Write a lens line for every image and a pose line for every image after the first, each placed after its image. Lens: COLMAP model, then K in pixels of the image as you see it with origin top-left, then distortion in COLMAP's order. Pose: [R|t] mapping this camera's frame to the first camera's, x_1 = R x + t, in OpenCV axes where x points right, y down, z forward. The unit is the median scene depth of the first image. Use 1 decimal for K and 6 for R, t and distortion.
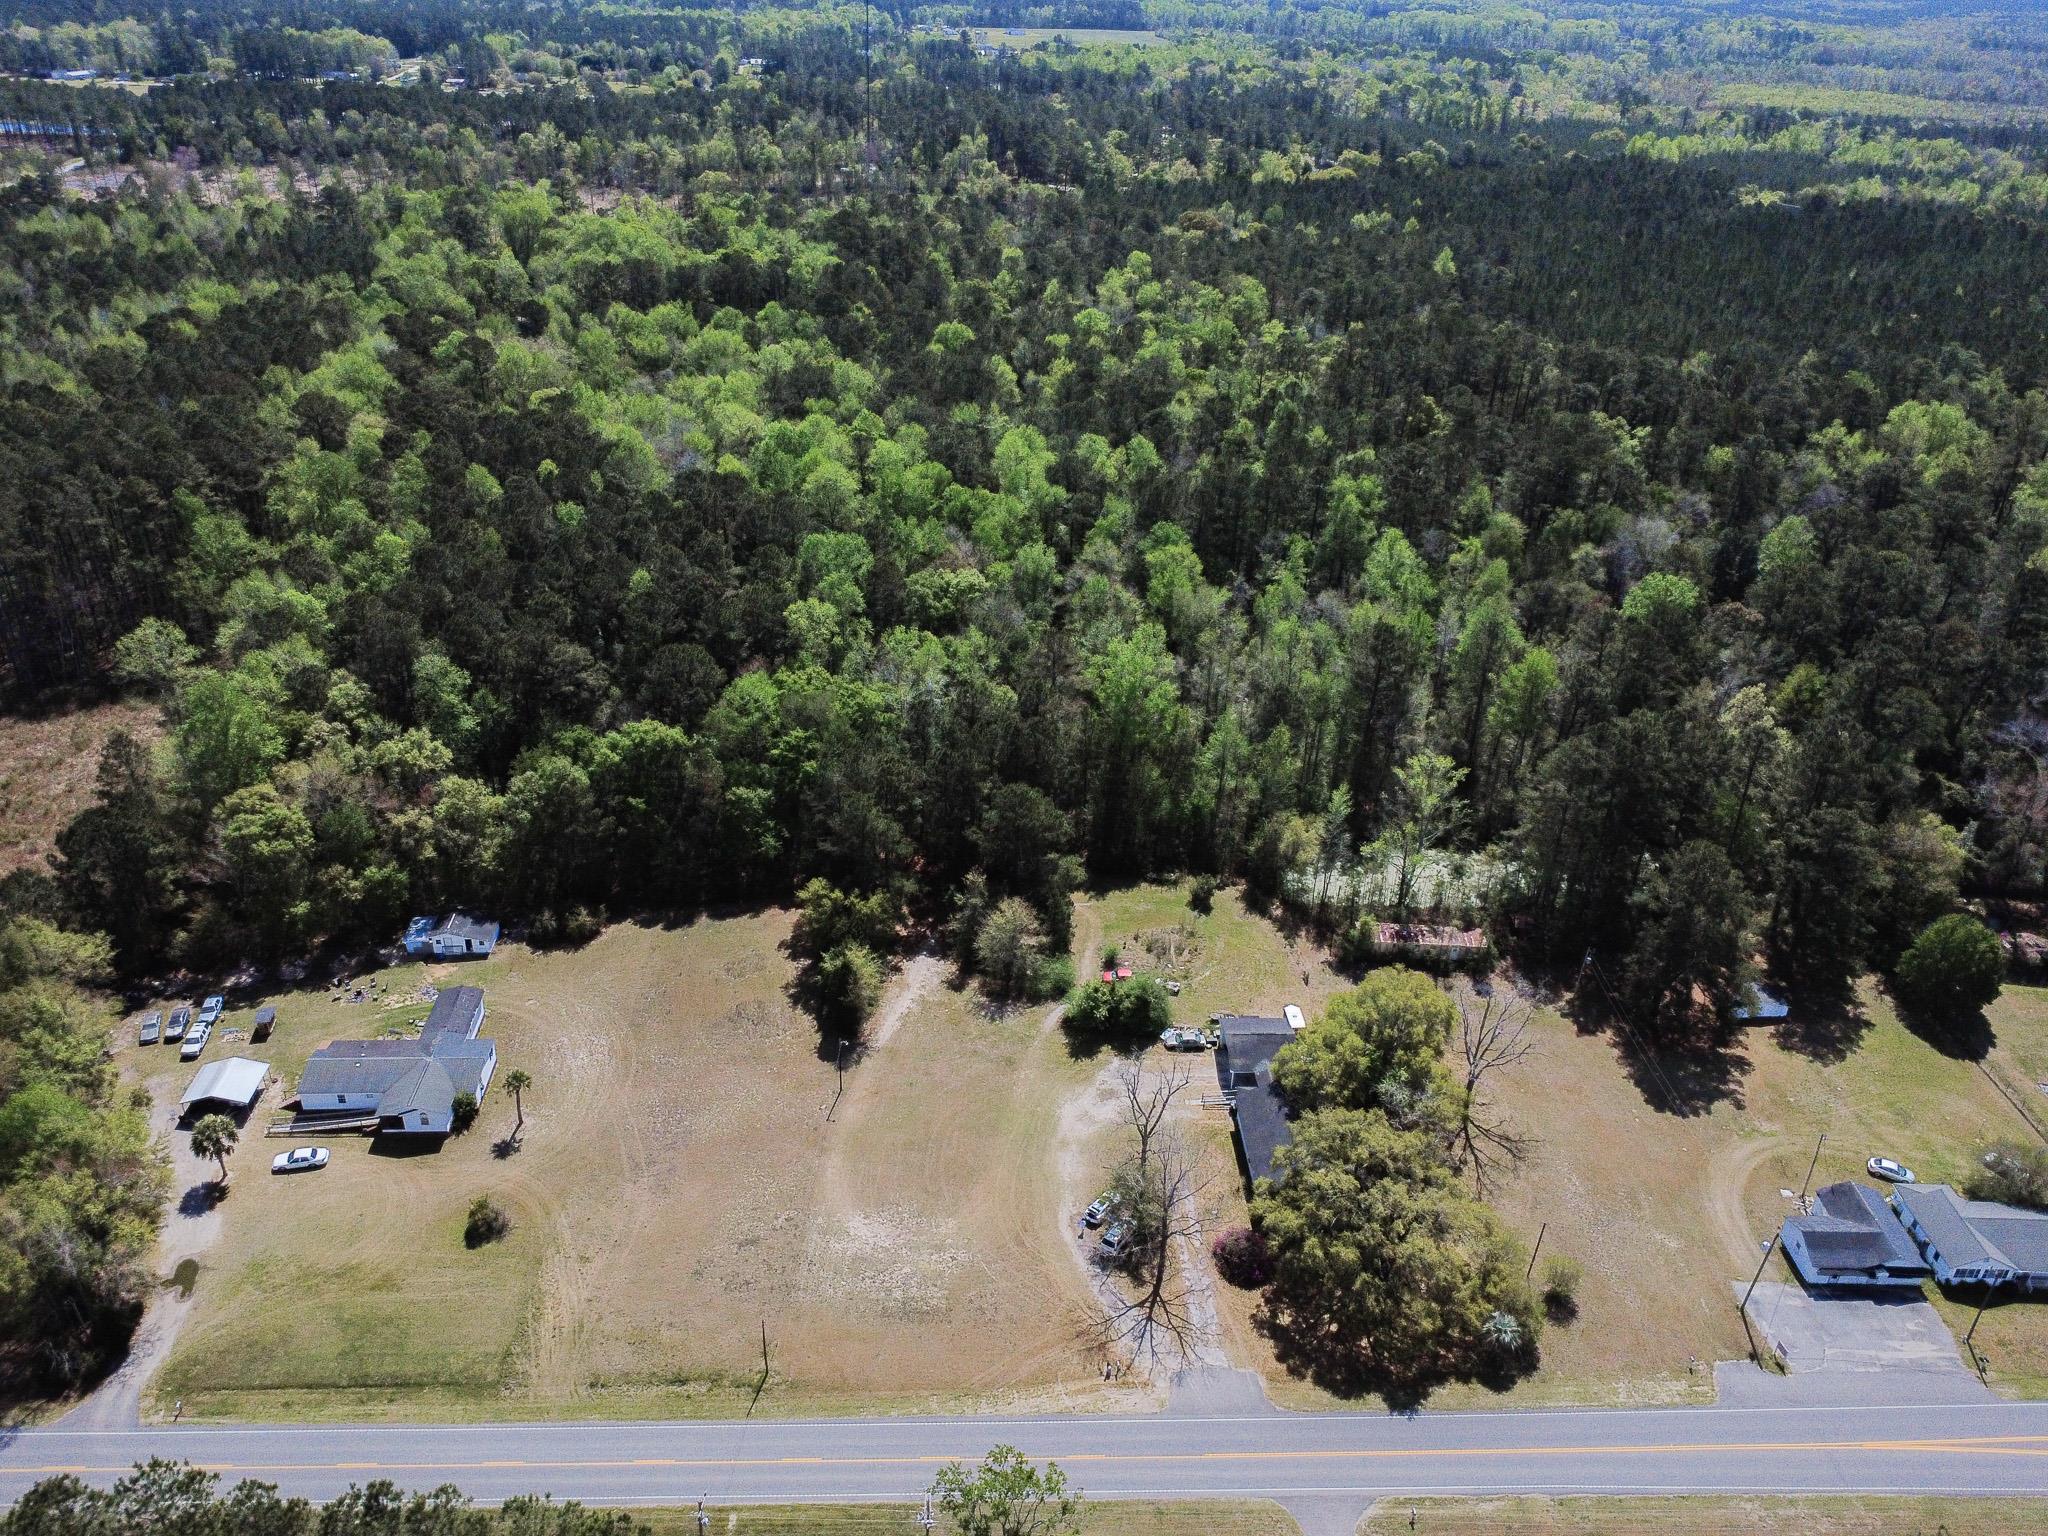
lens RADIAL K [[1547.8, 0, 1014.4], [0, 1547.8, 768.4], [0, 0, 1]] dist [0.007514, -0.003604]
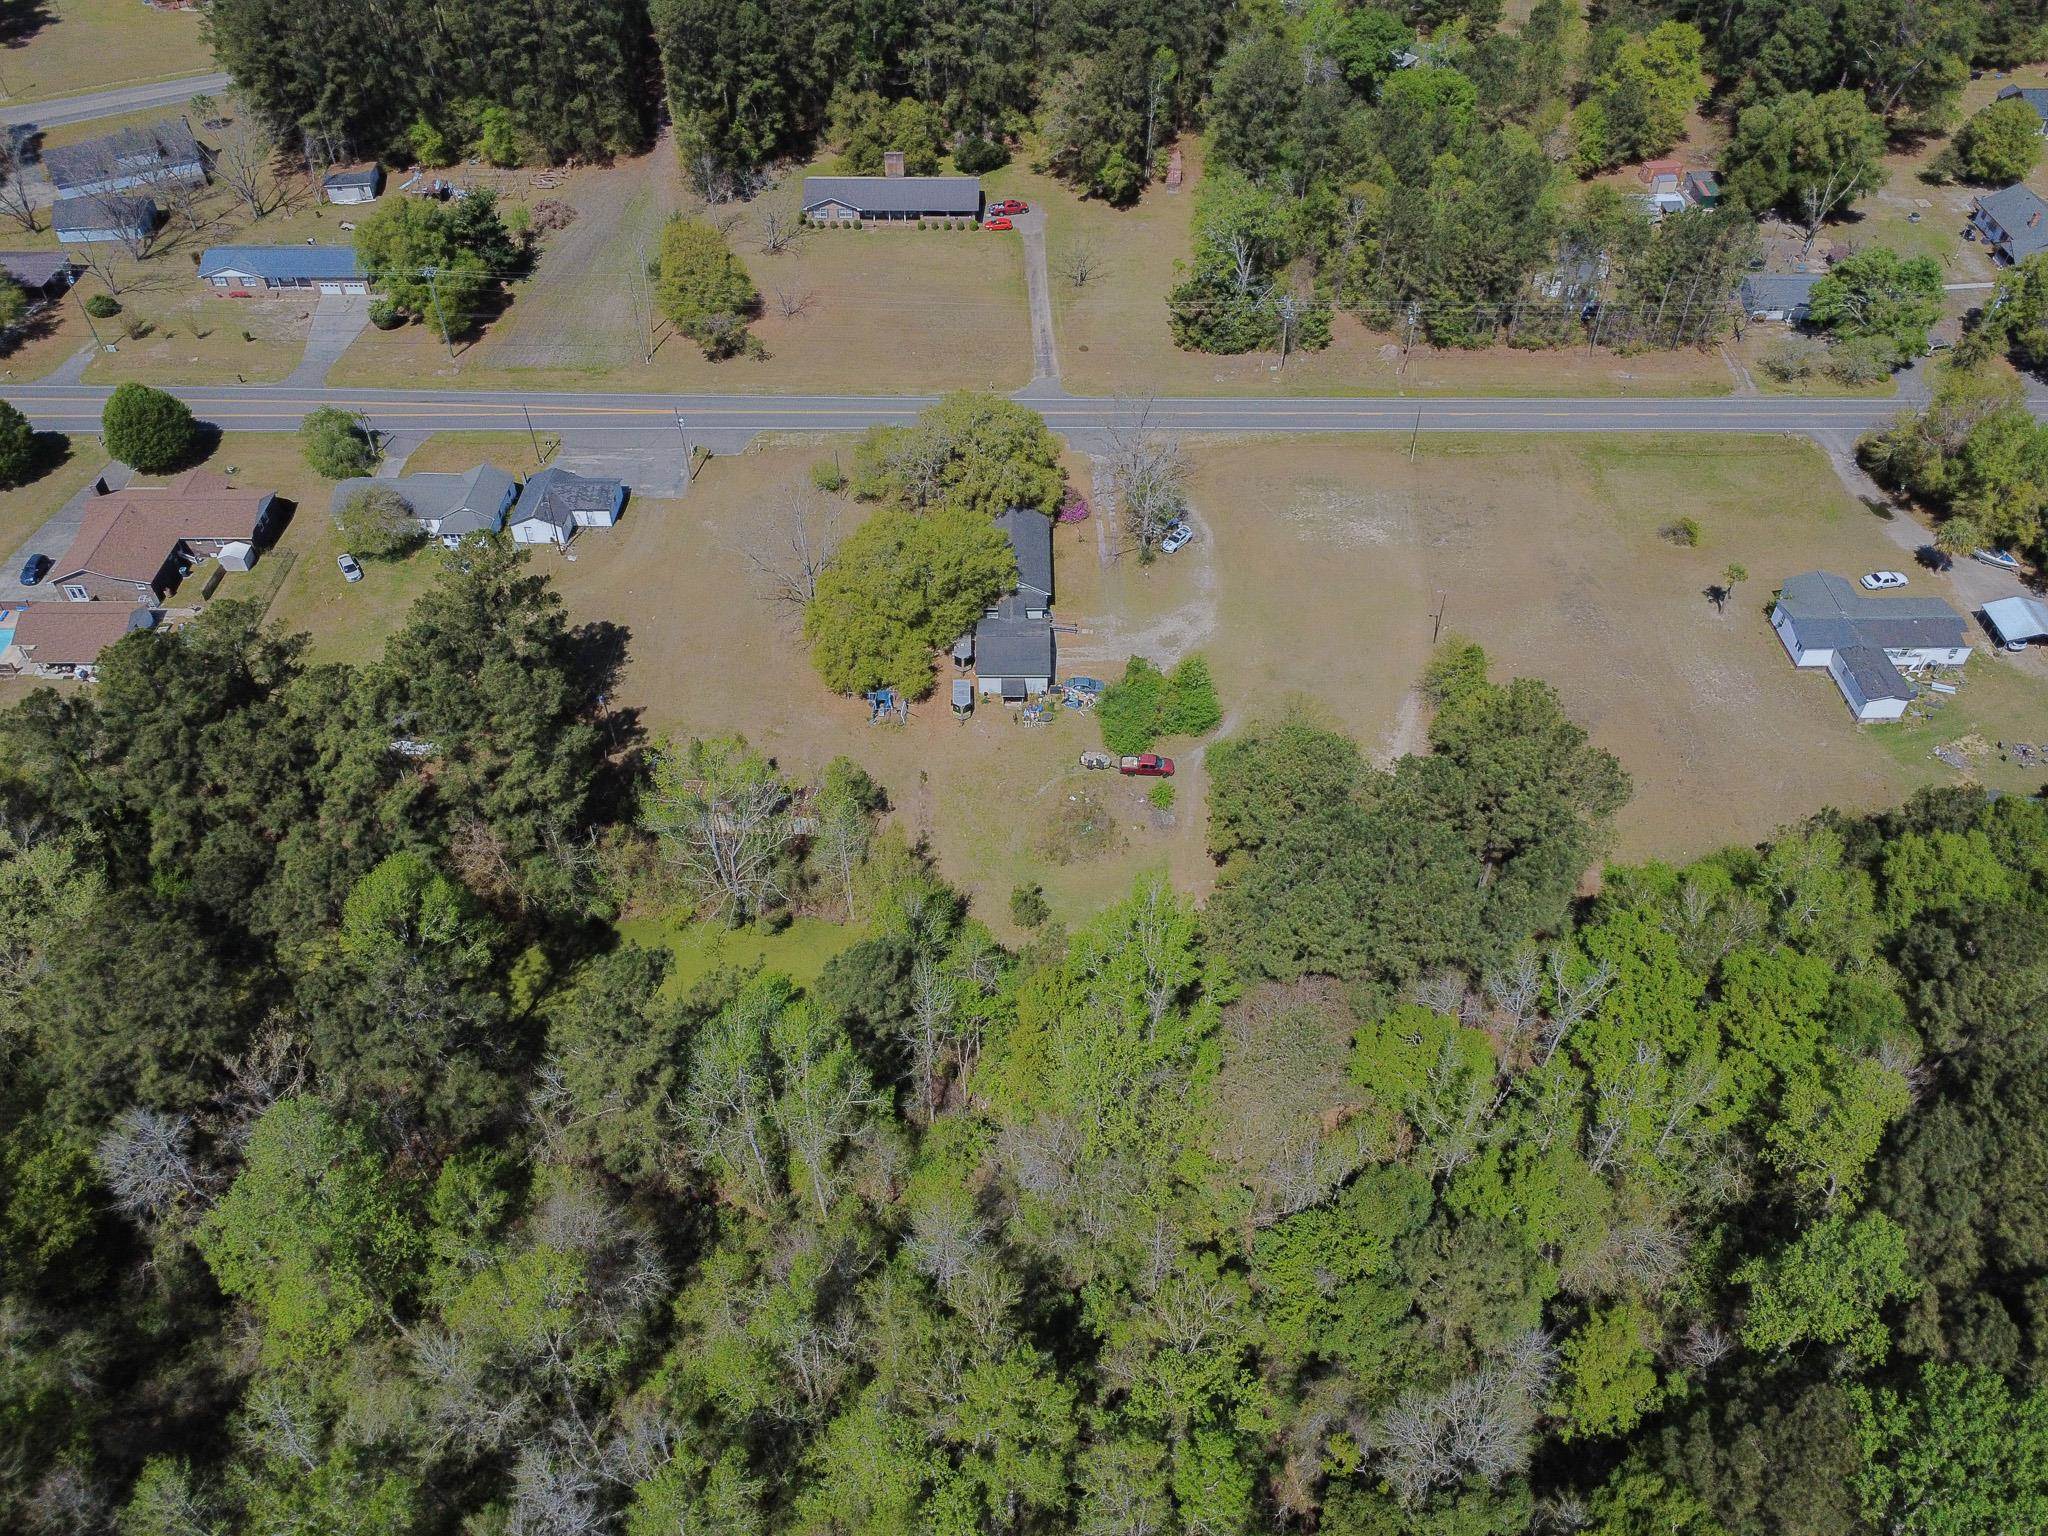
lens RADIAL K [[1547.8, 0, 1019.5], [0, 1547.8, 775.8], [0, 0, 1]] dist [0.007514, -0.003604]
pose [[-0.998927, -0.046320, 0.000284, 0.118862], [-0.012284, 0.270814, 0.962553, -0.567905], [-0.044662, 0.961517, -0.271092, 1.054576]]
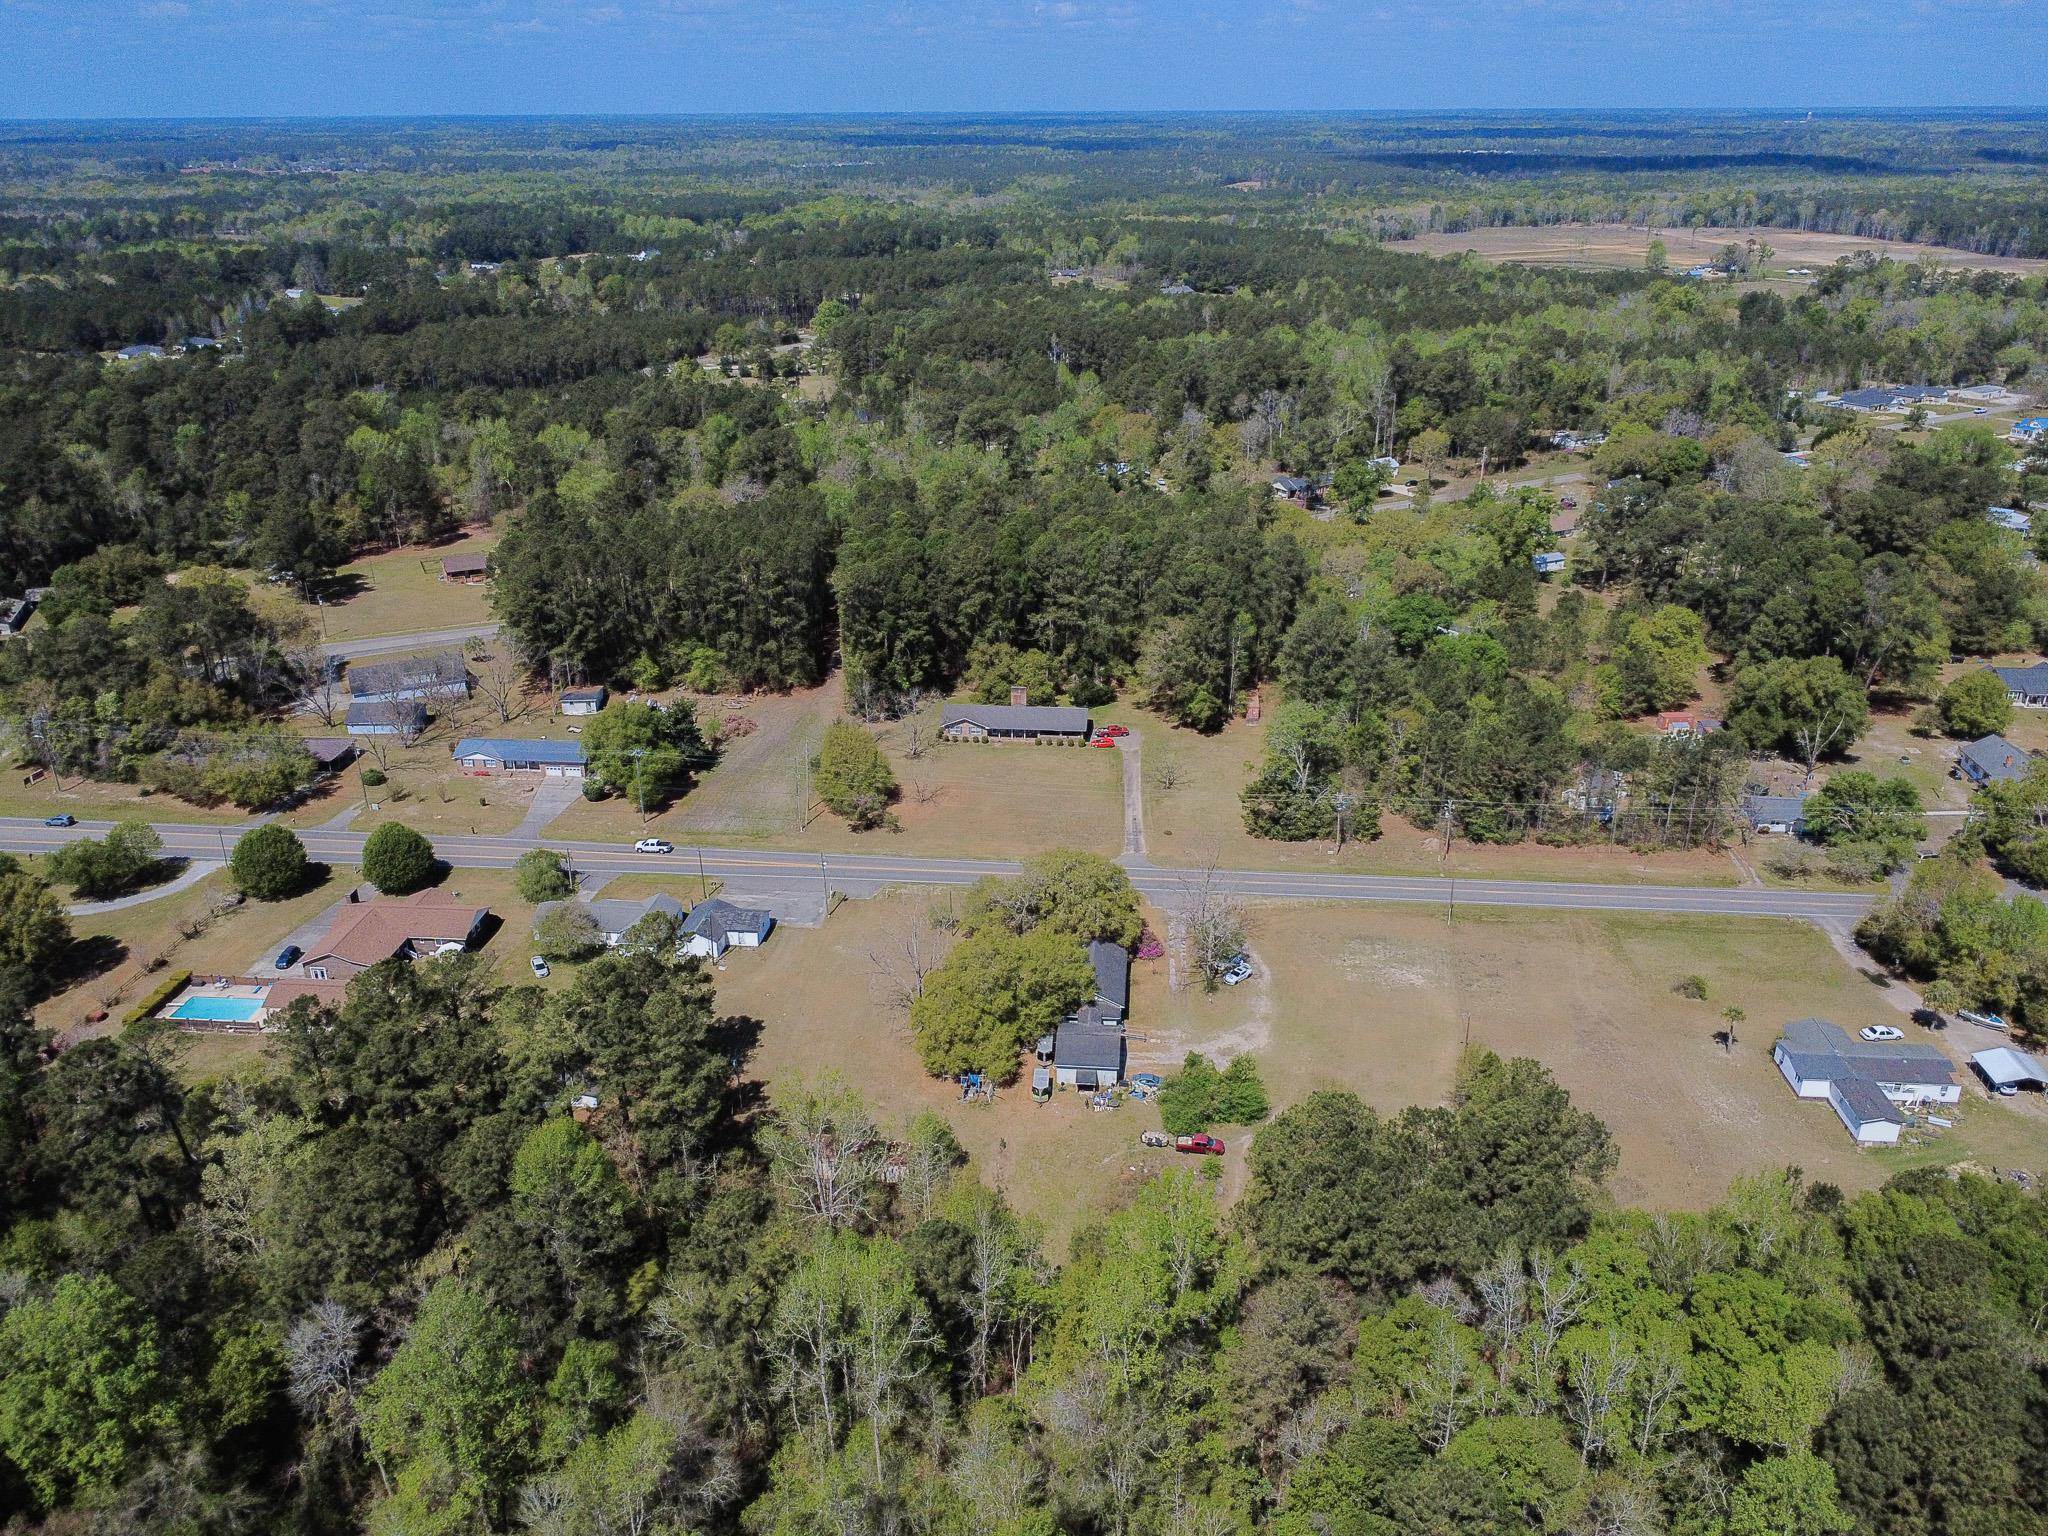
lens RADIAL K [[1547.8, 0, 1018.7], [0, 1547.8, 767.9], [0, 0, 1]] dist [0.007514, -0.003604]
pose [[-0.991954, -0.071788, 0.104279, 0.084437], [0.039259, 0.608652, 0.792465, -0.644693], [-0.120359, 0.790183, -0.600936, 1.194139]]
